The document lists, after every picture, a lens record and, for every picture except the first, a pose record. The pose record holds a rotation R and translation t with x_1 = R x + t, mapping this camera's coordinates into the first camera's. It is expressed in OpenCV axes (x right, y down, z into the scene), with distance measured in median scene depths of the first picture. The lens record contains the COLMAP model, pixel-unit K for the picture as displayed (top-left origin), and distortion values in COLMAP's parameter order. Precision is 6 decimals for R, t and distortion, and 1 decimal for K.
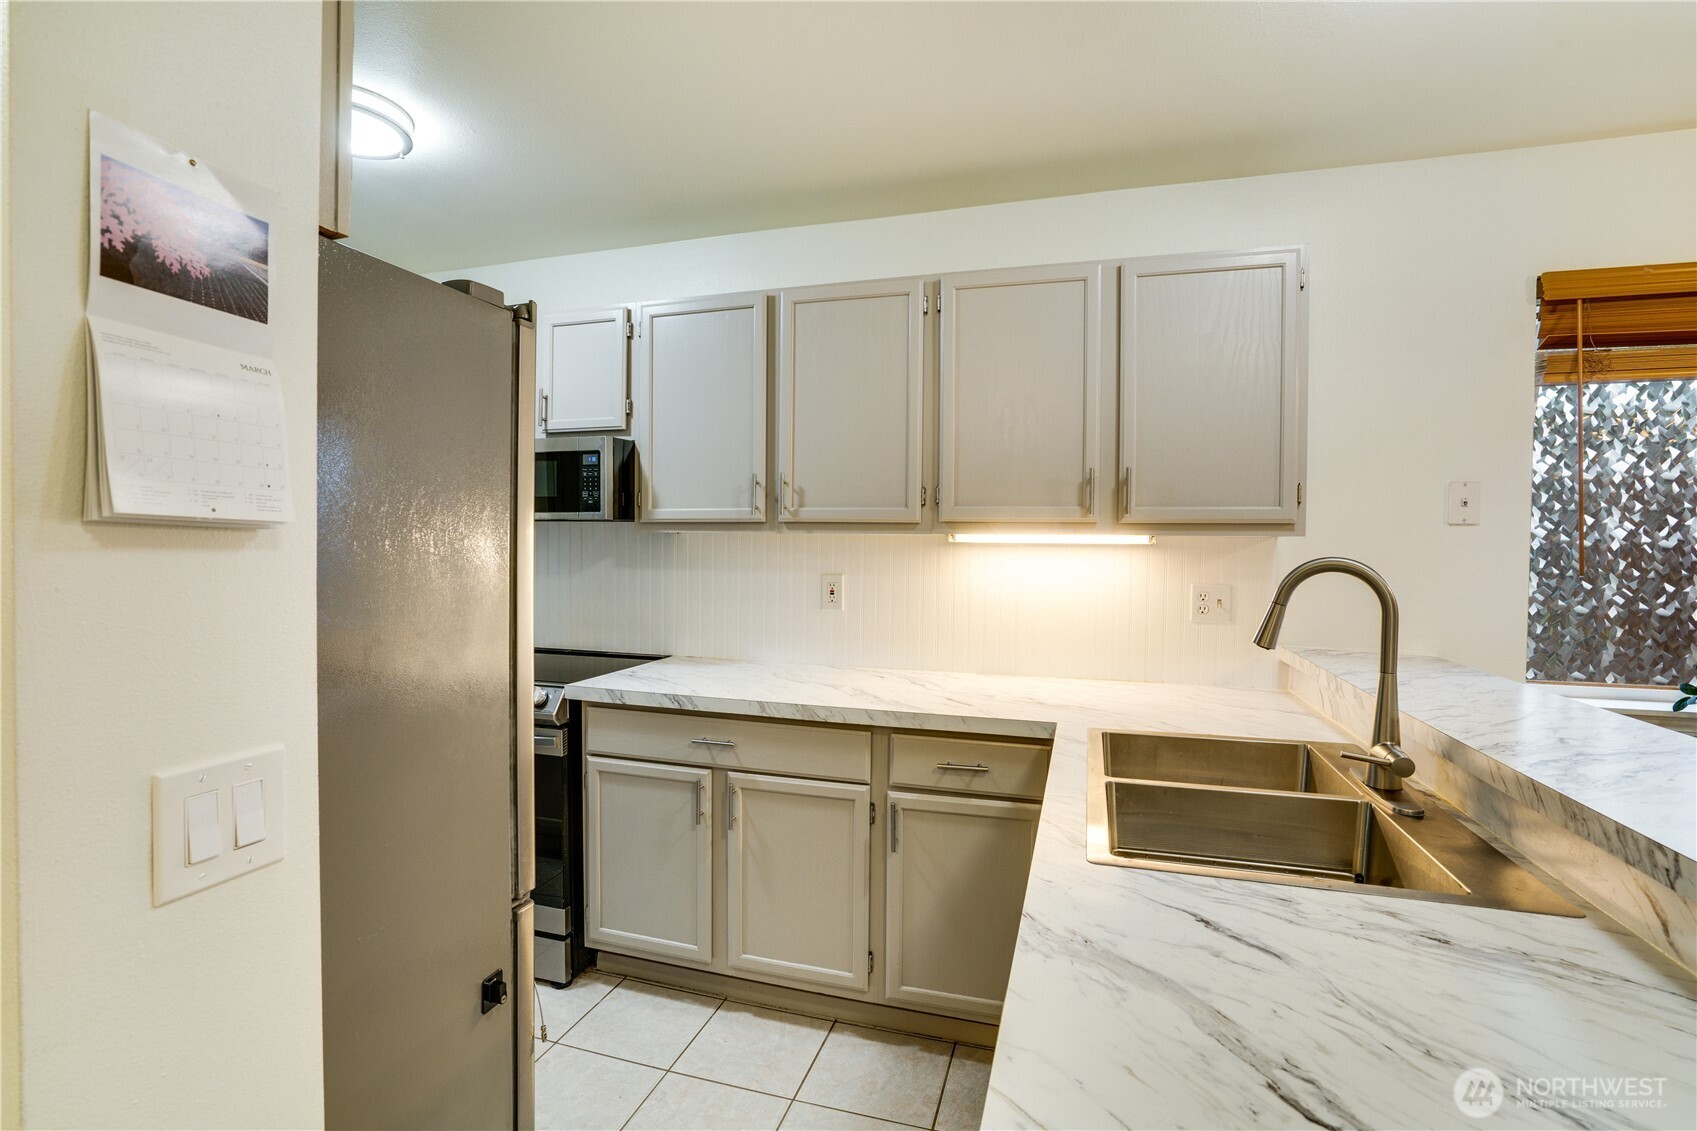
lens RADIAL K [[791.1, 0, 817.9], [0, 791.1, 565.5], [0, 0, 1]] dist [-0.050474, 0.018700]
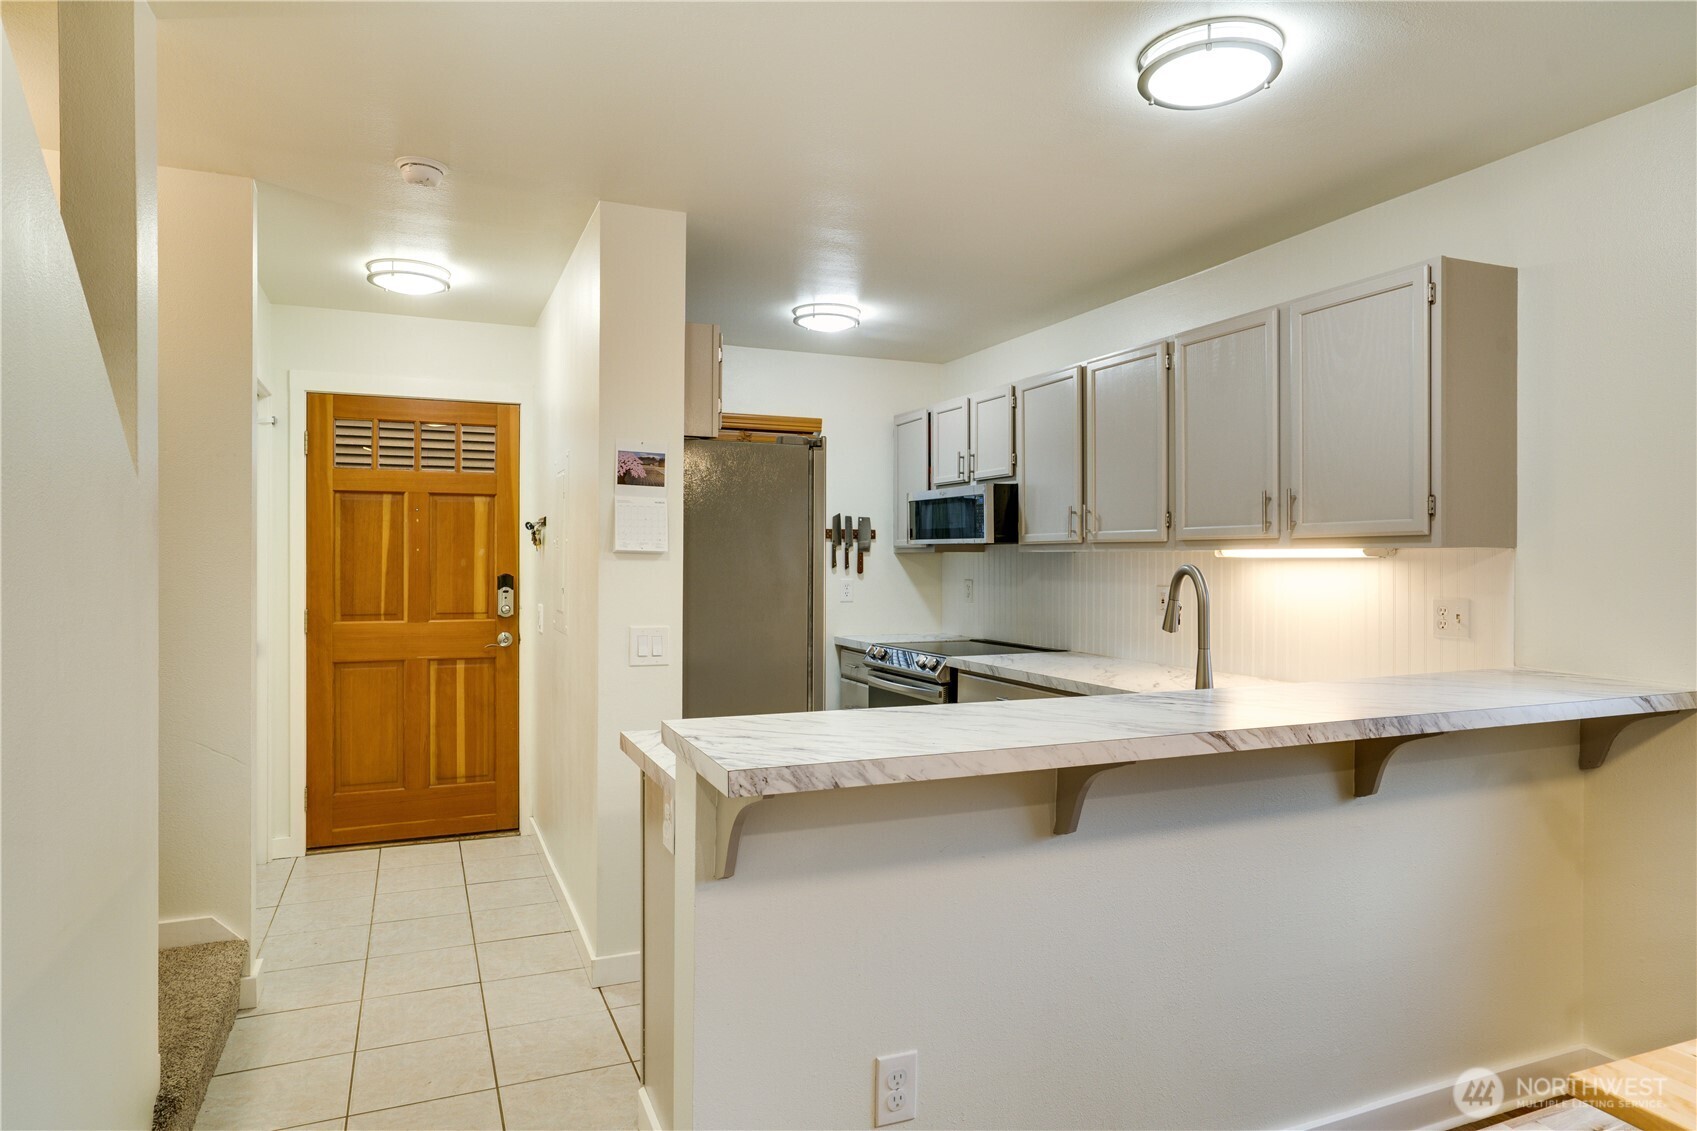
lens RADIAL K [[998.9, 0, 832.3], [0, 998.9, 568.5], [0, 0, 1]] dist [-0.048251, -0.000854]
pose [[0.639417, -0.000874, -0.768859, 0.996282], [-0.018935, 0.999678, -0.016883, 0.023665], [0.768627, 0.025354, 0.639195, -0.371715]]
